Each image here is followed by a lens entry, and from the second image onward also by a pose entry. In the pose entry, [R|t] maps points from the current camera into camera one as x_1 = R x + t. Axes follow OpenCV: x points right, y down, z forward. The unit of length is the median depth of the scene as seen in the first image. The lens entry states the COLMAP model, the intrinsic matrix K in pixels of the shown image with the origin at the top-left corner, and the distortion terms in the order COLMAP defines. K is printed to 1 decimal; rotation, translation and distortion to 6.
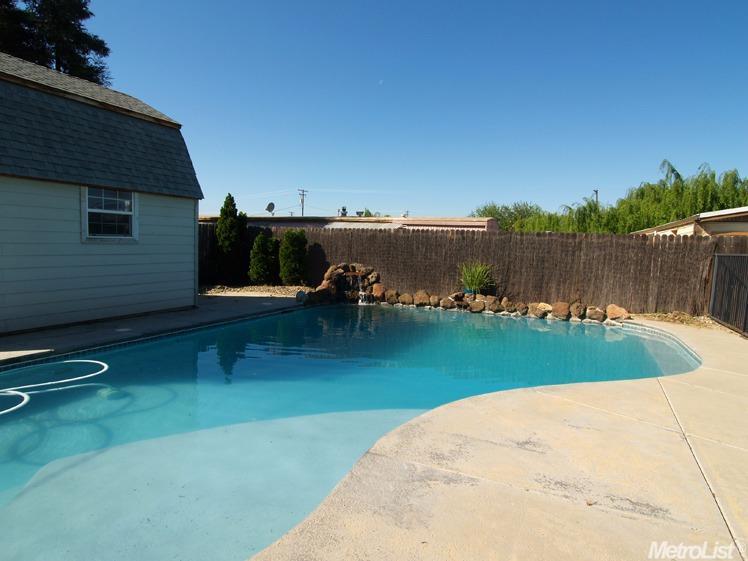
lens RADIAL K [[468.8, 0, 369.5], [0, 468.8, 280.2], [0, 0, 1]] dist [-0.031921, 0.002179]
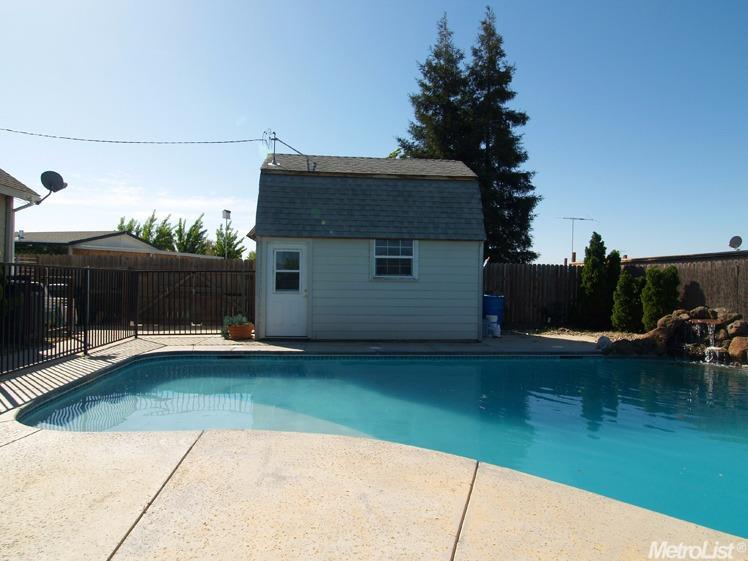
lens RADIAL K [[468.8, 0, 369.5], [0, 468.8, 280.2], [0, 0, 1]] dist [-0.031921, 0.002179]
pose [[0.501604, -0.026286, -0.864698, 0.342908], [-0.066729, 0.995385, -0.068968, 0.007235], [0.862520, 0.092295, 0.497535, 0.192285]]
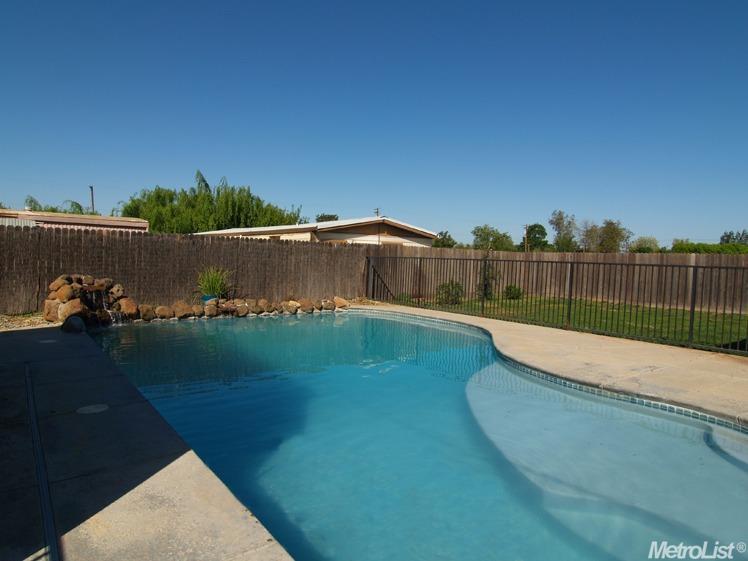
lens RADIAL K [[468.8, 0, 369.5], [0, 468.8, 280.2], [0, 0, 1]] dist [-0.031921, 0.002179]
pose [[0.473921, -0.058919, 0.878594, -0.507737], [0.053413, 0.997845, 0.038105, -0.033208], [-0.878946, 0.028870, 0.476047, 0.248810]]
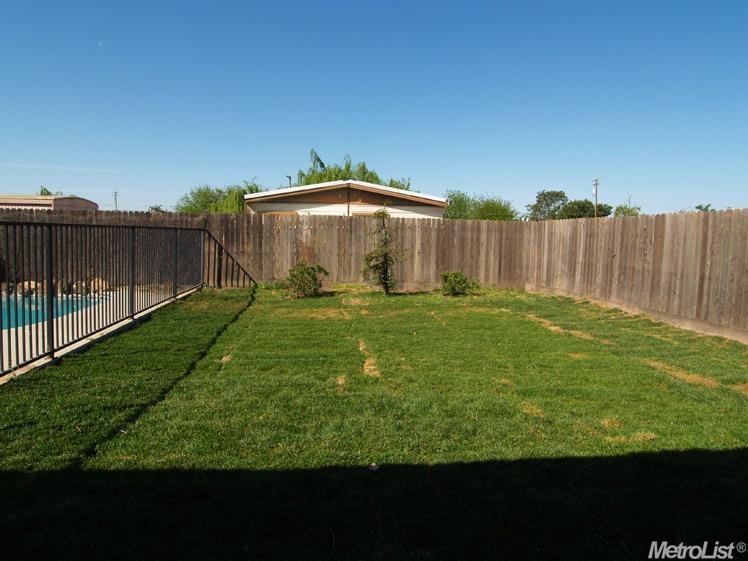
lens RADIAL K [[468.8, 0, 369.5], [0, 468.8, 280.2], [0, 0, 1]] dist [-0.031921, 0.002179]
pose [[0.859878, -0.063240, 0.506567, 0.448938], [0.045731, 0.997850, 0.046946, 0.031055], [-0.508446, -0.017202, 0.860922, -0.185285]]
